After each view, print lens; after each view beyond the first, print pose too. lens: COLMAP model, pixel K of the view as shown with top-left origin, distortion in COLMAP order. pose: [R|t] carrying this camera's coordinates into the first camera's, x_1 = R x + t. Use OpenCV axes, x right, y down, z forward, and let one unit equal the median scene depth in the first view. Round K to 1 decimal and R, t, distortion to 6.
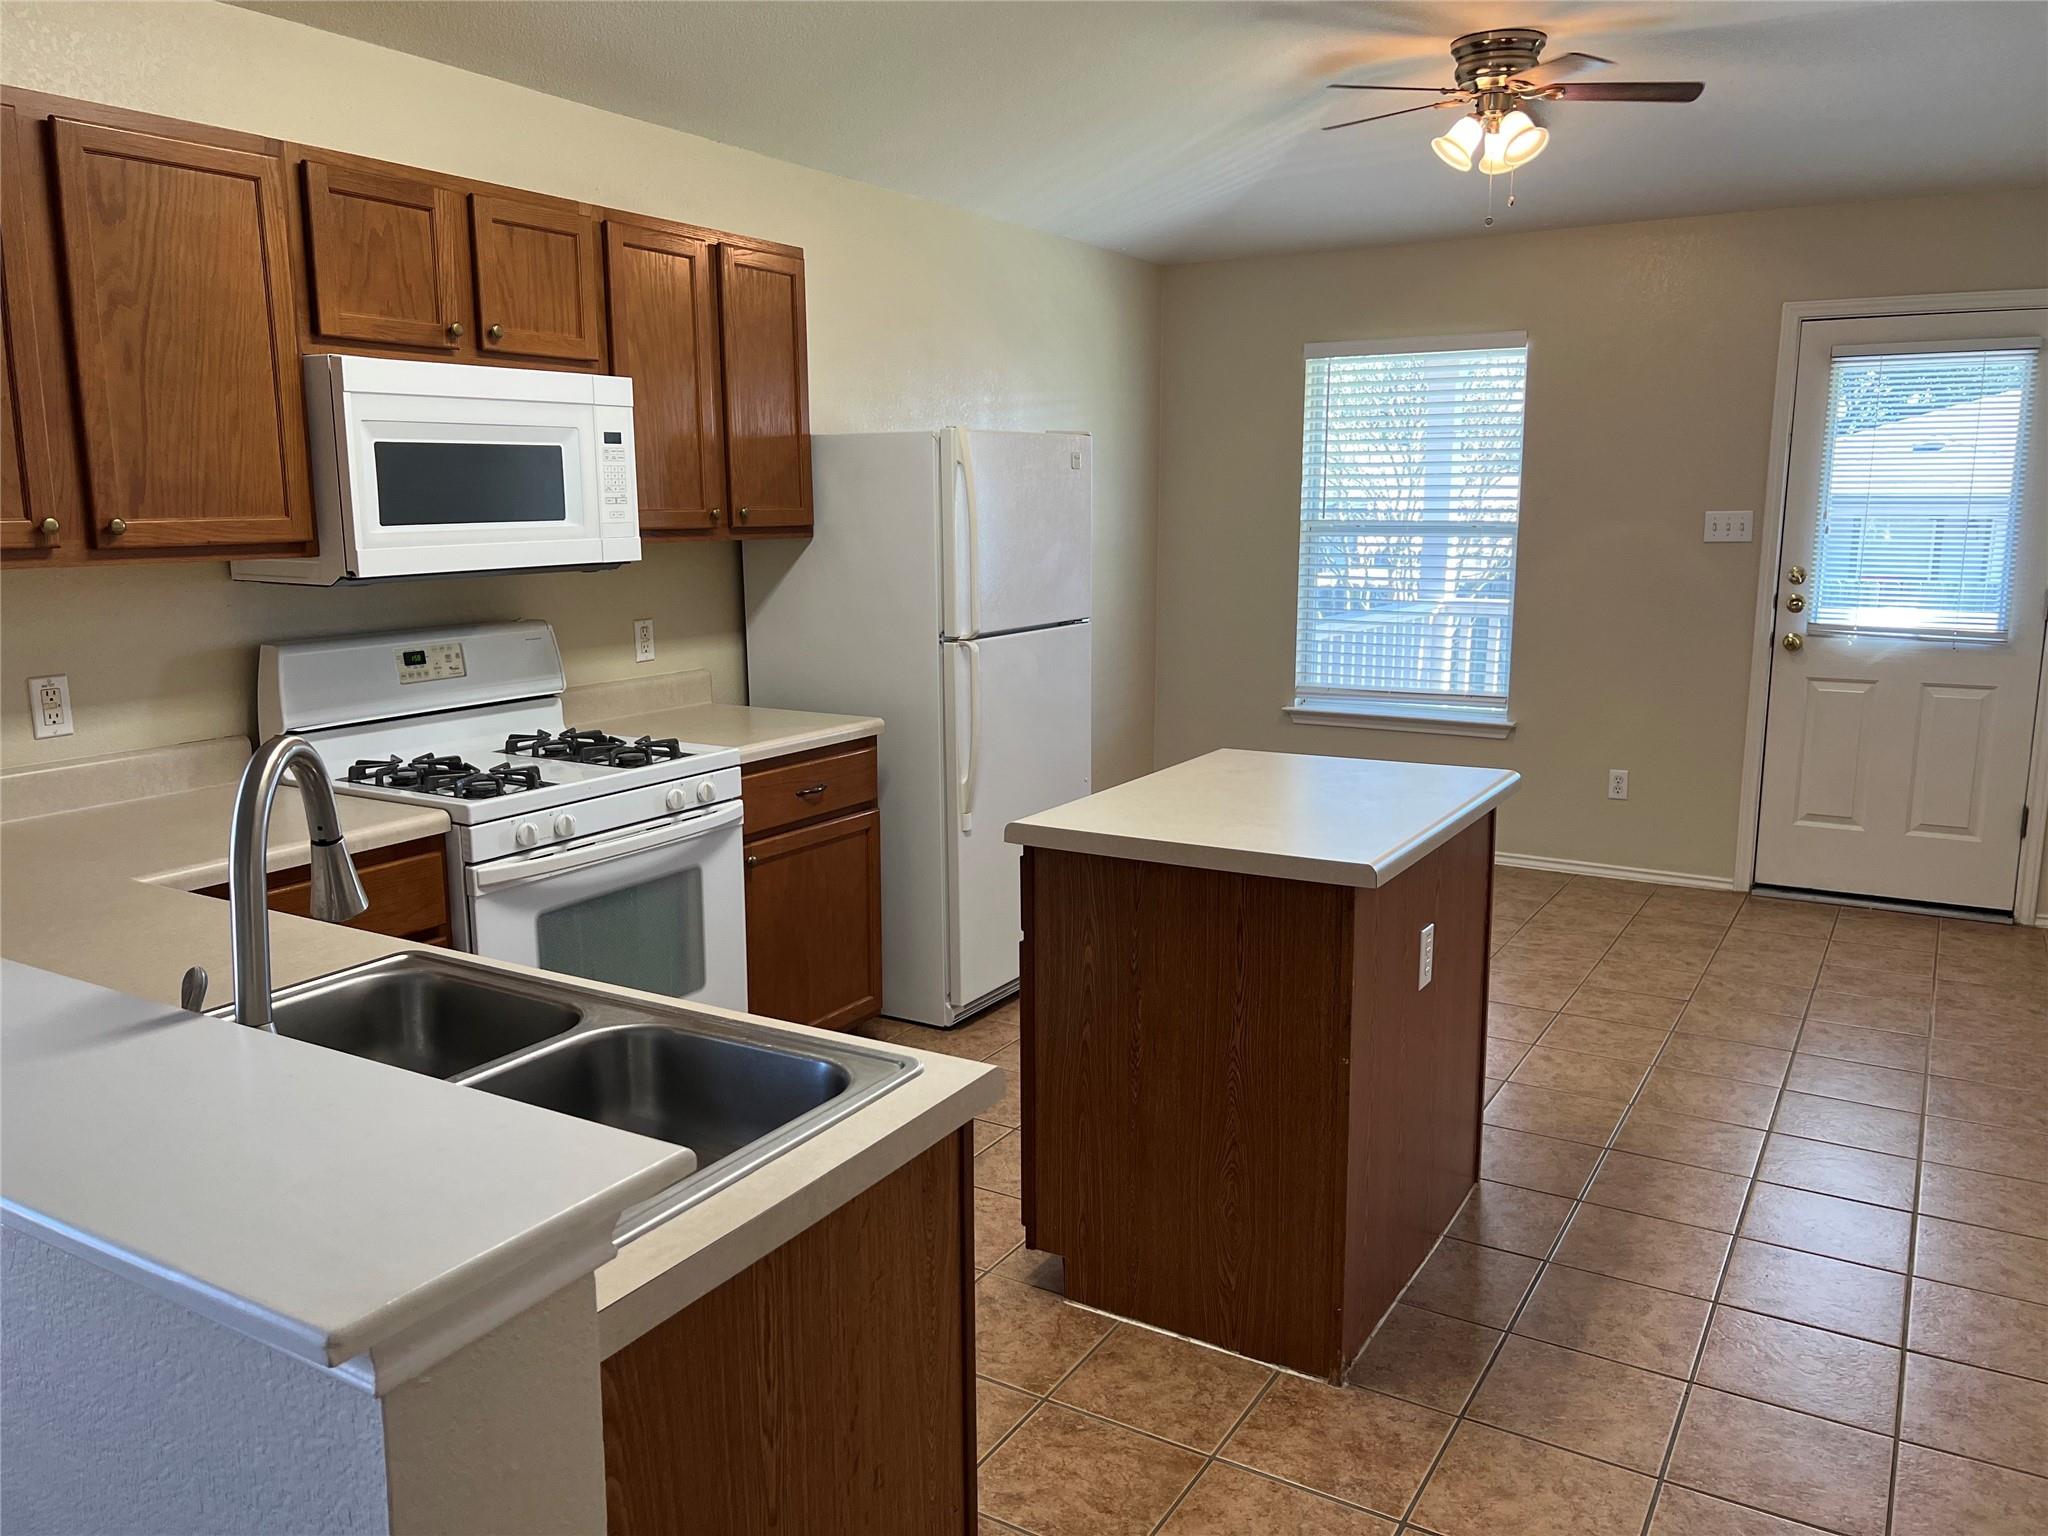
lens RADIAL K [[1536.6, 0, 1030.1], [0, 1536.6, 779.3], [0, 0, 1]] dist [0.101132, -0.136948]
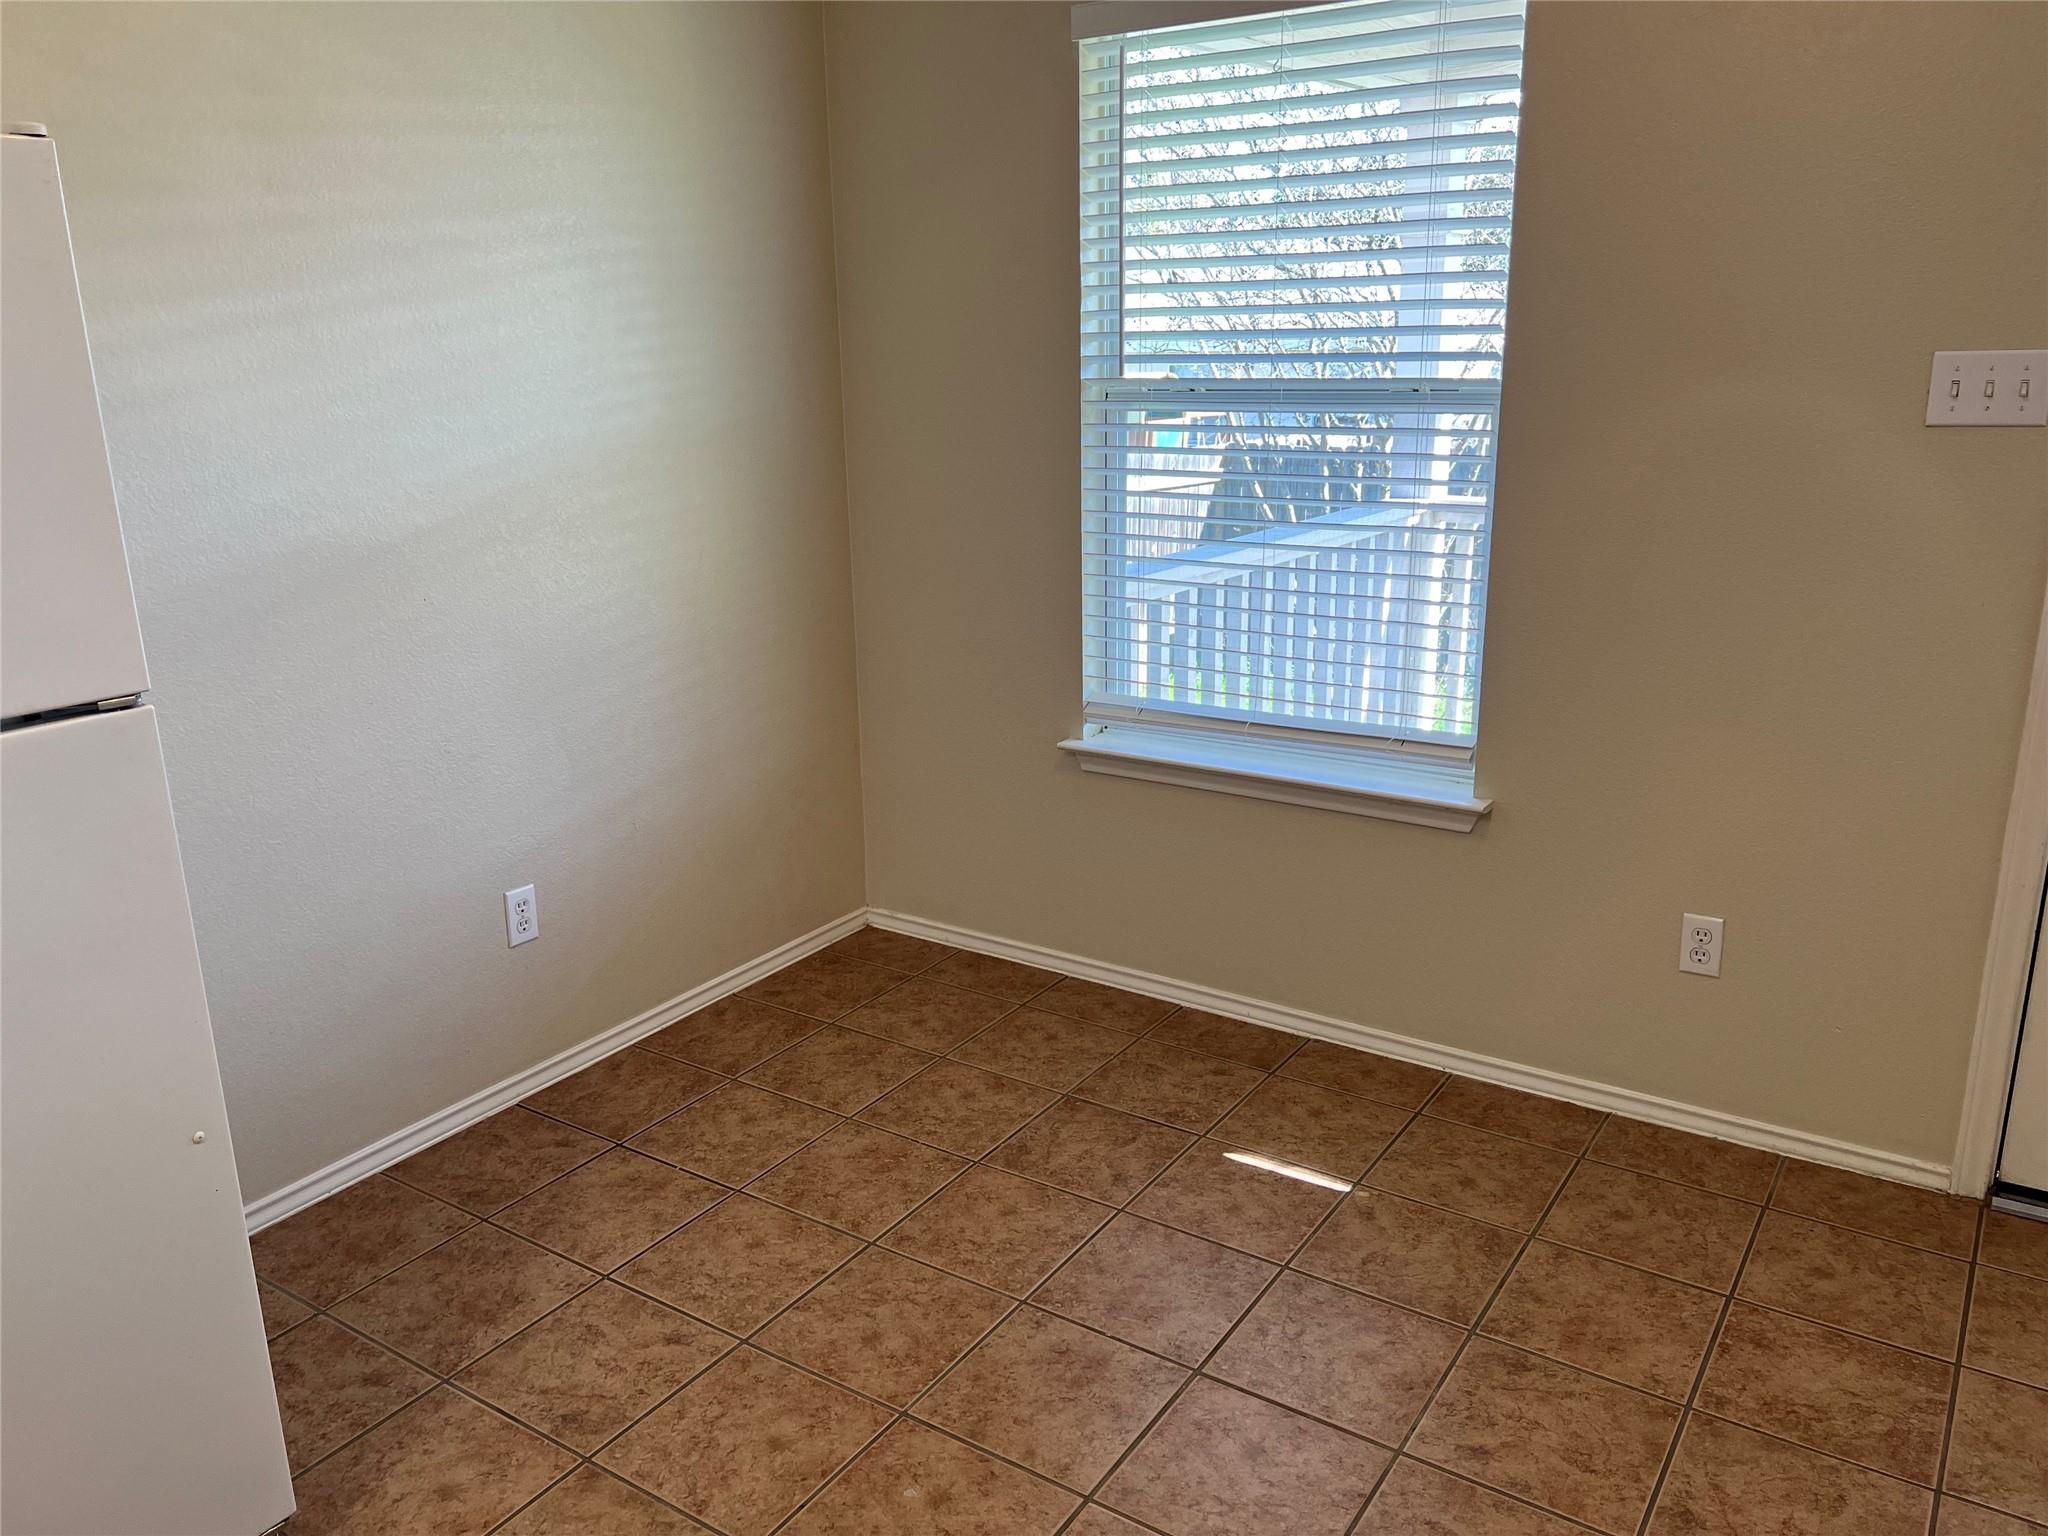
lens RADIAL K [[1536.6, 0, 1030.1], [0, 1536.6, 779.3], [0, 0, 1]] dist [0.101132, -0.136948]
pose [[0.998633, 0.000709, -0.052272, 0.344756], [0.004289, 0.995424, 0.095458, -0.160999], [0.052100, -0.095552, 0.994060, 0.904239]]
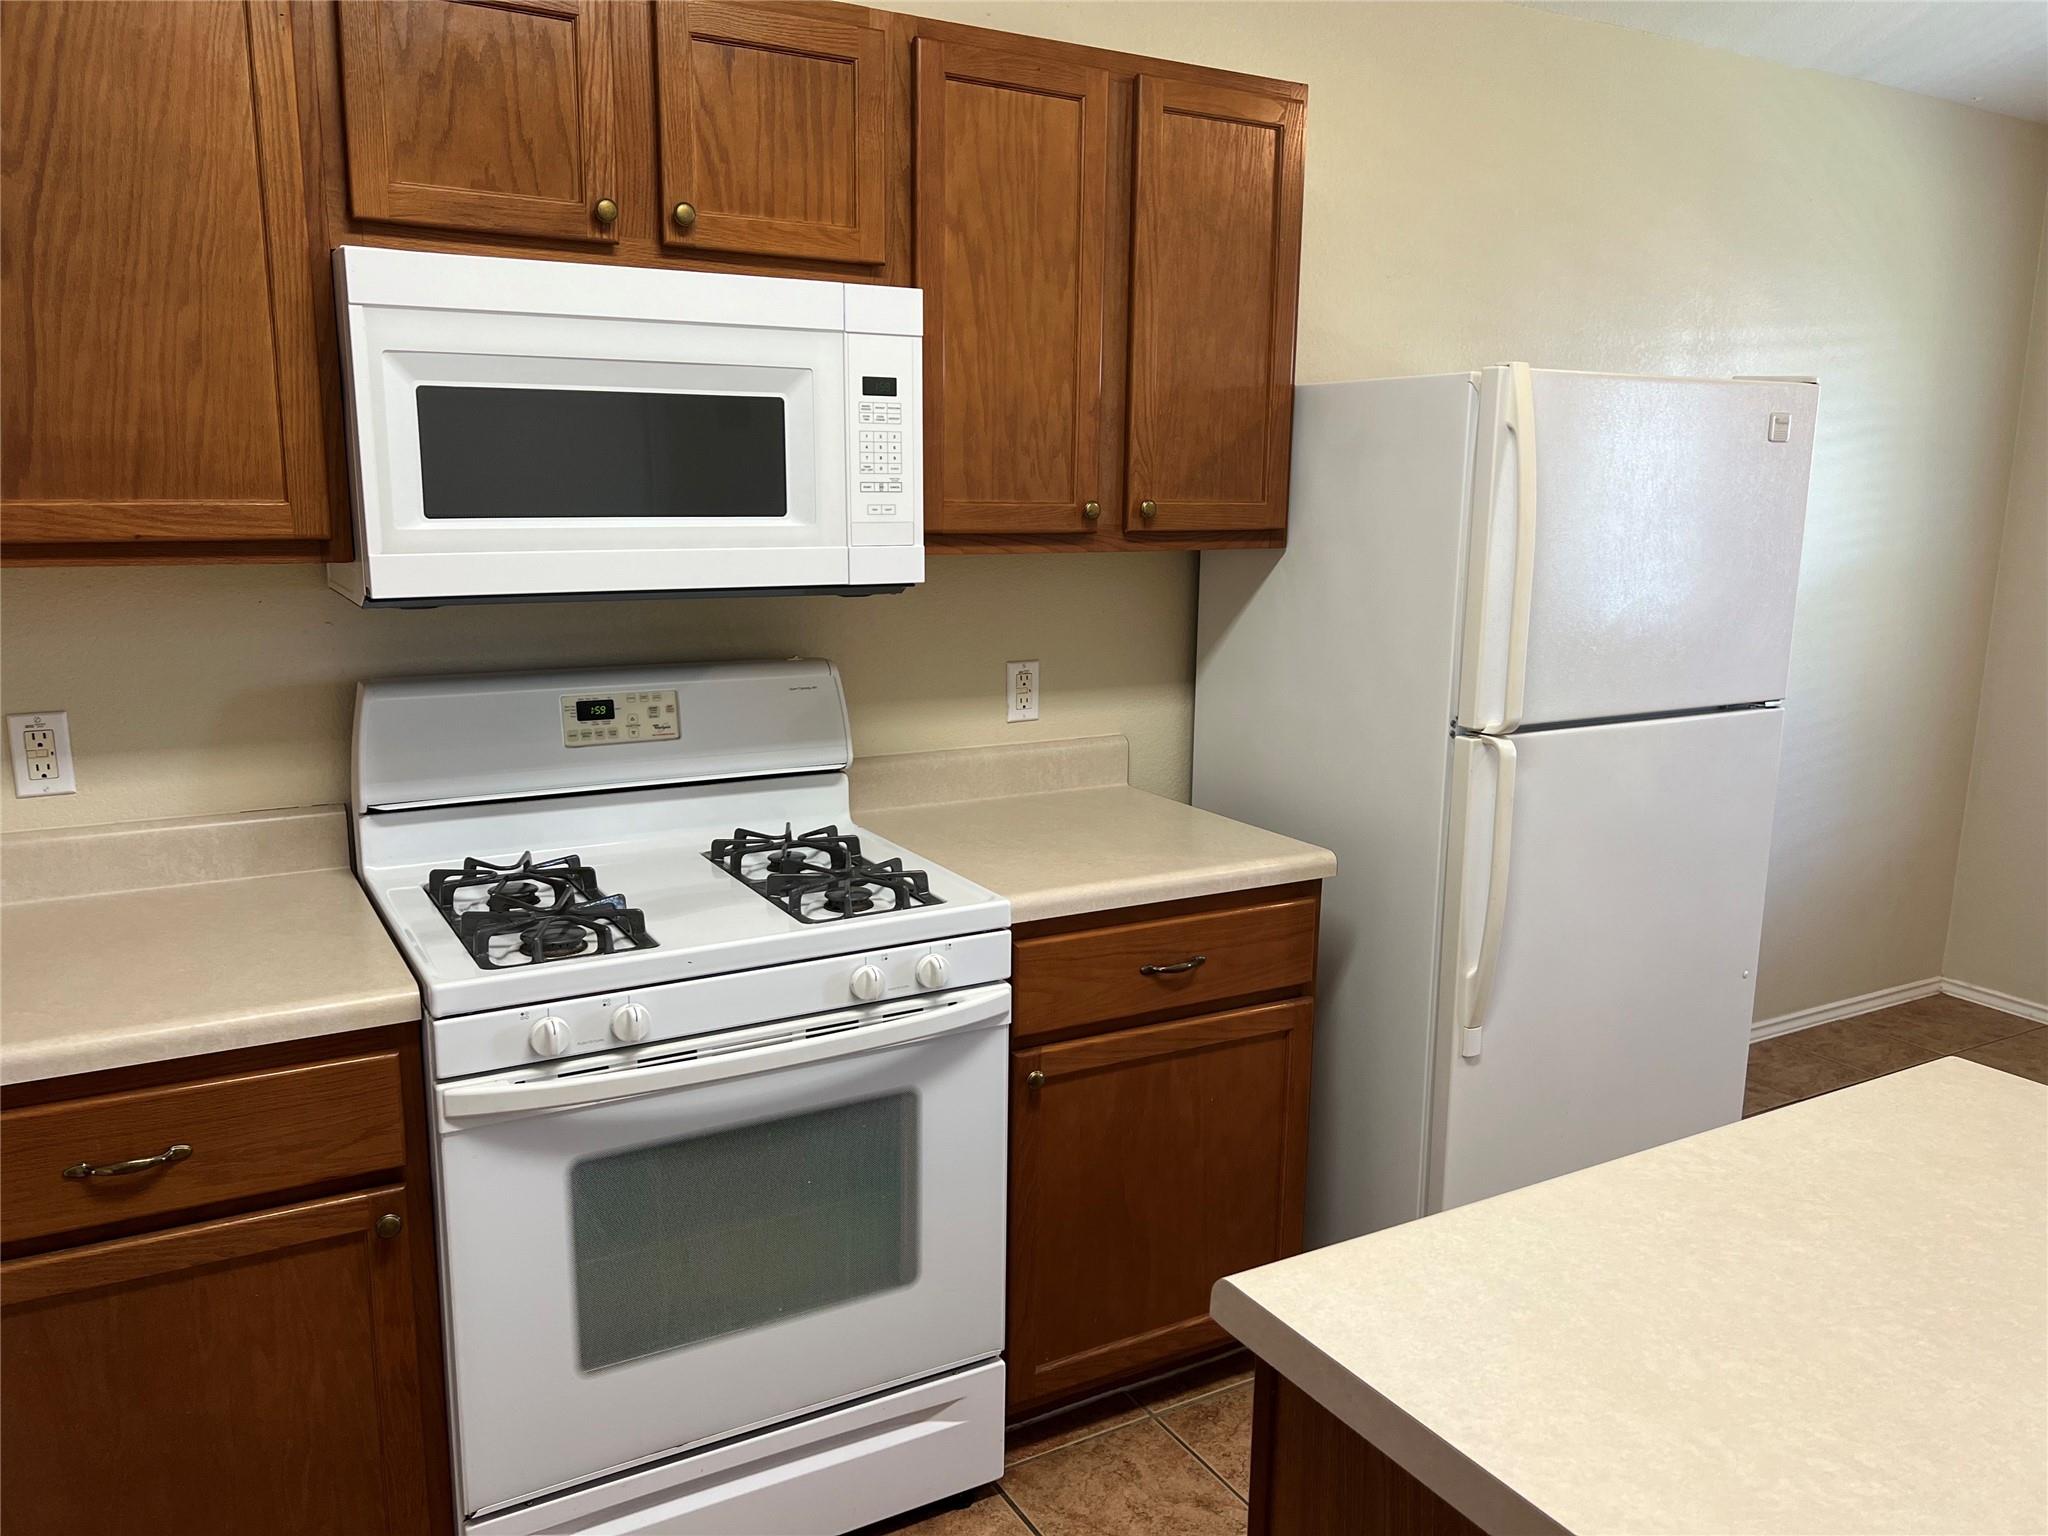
lens RADIAL K [[1536.6, 0, 1030.1], [0, 1536.6, 779.3], [0, 0, 1]] dist [0.101132, -0.136948]
pose [[0.873777, 0.109979, -0.473728, 0.097559], [-0.105956, 0.993745, 0.035273, -0.089758], [0.474645, 0.019374, 0.879964, 0.477577]]
